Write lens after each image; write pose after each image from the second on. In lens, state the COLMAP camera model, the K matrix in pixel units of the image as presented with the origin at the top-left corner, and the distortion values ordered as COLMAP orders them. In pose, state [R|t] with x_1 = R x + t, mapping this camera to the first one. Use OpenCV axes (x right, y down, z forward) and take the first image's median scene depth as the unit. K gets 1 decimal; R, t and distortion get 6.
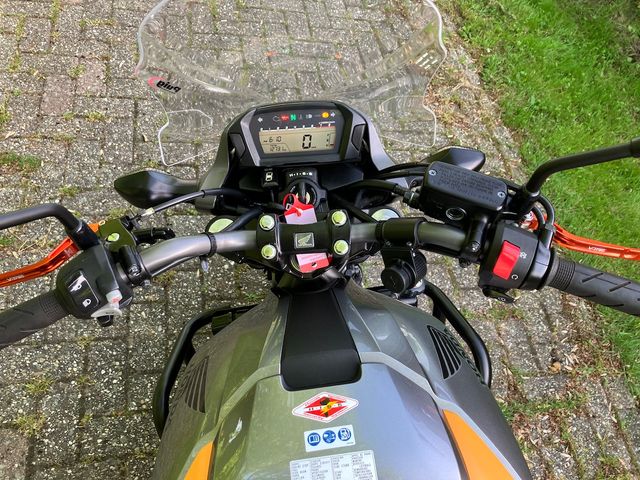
lens RADIAL K [[523.2, 0, 318.1], [0, 523.2, 243.7], [0, 0, 1]] dist [0.038742, -0.045559]
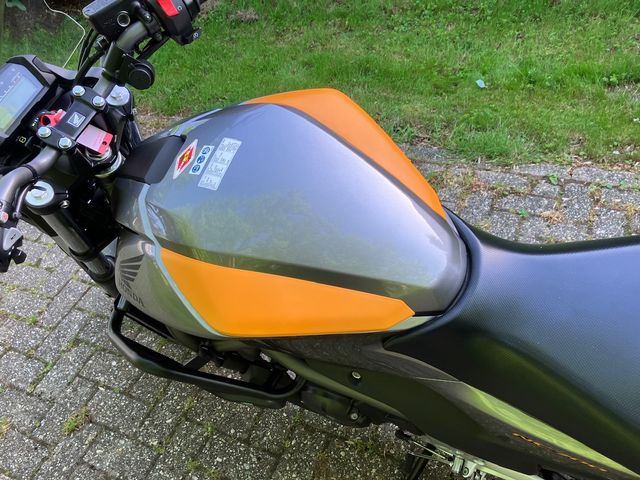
lens RADIAL K [[523.2, 0, 313.9], [0, 523.2, 238.7], [0, 0, 1]] dist [0.038742, -0.045559]
pose [[0.492865, -0.799703, 0.342869, -0.167304], [0.843841, 0.535400, 0.035760, 0.239429], [-0.212169, 0.271702, 0.938702, -0.111461]]
